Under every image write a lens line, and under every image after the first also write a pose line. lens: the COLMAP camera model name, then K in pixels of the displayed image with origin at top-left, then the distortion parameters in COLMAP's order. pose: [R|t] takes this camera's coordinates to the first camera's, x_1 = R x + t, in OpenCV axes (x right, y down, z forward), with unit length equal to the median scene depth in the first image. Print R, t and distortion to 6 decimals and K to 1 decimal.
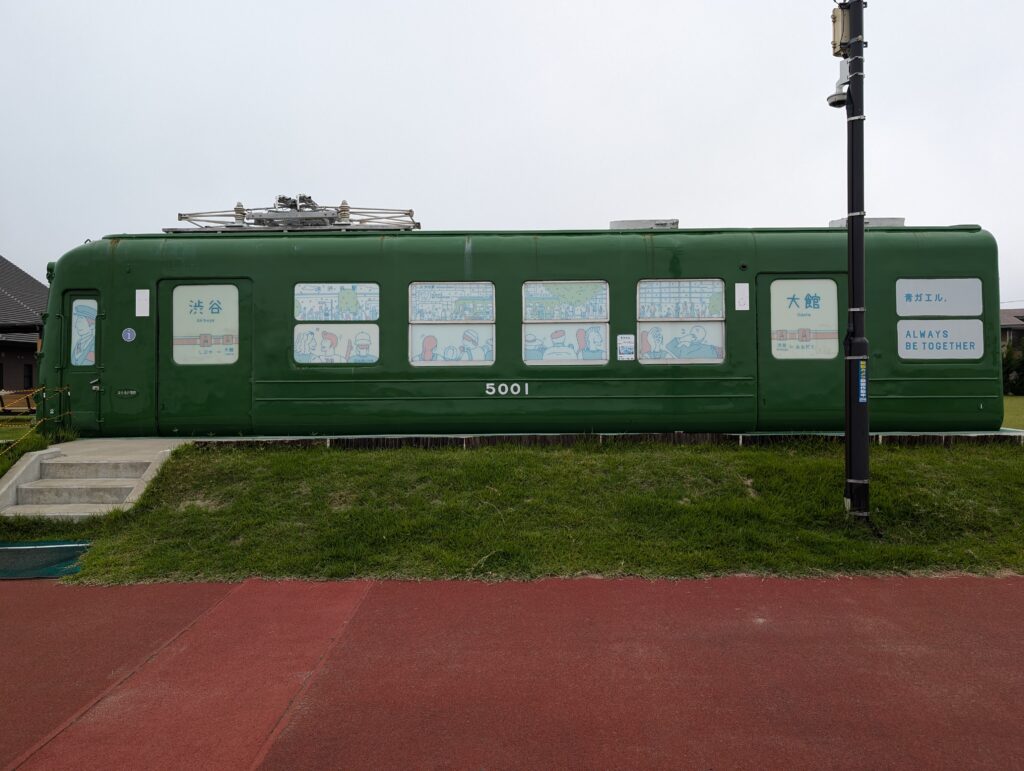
lens RADIAL K [[710.9, 0, 511.6], [0, 710.9, 393.7], [0, 0, 1]] dist [0.044394, -0.000105]
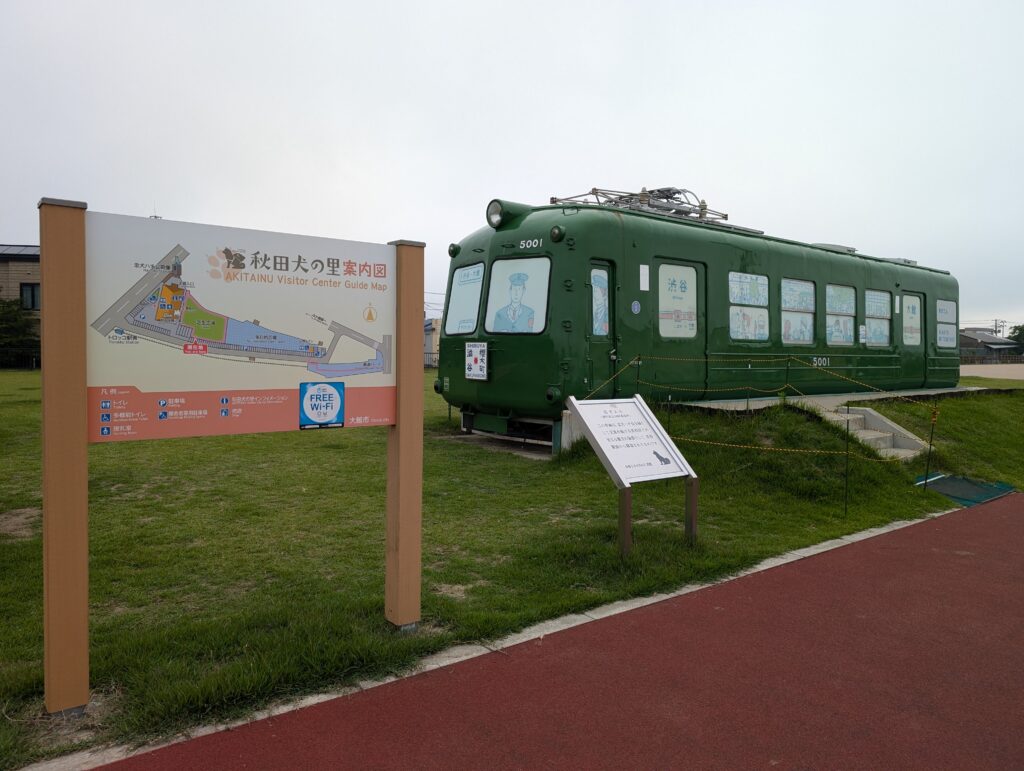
lens RADIAL K [[710.9, 0, 512.8], [0, 710.9, 375.4], [0, 0, 1]] dist [0.044394, -0.000105]
pose [[0.774712, -0.004011, 0.632301, -1.322620], [-0.007689, 0.999846, 0.015764, 0.002231], [-0.632267, -0.017075, 0.774562, 0.308539]]
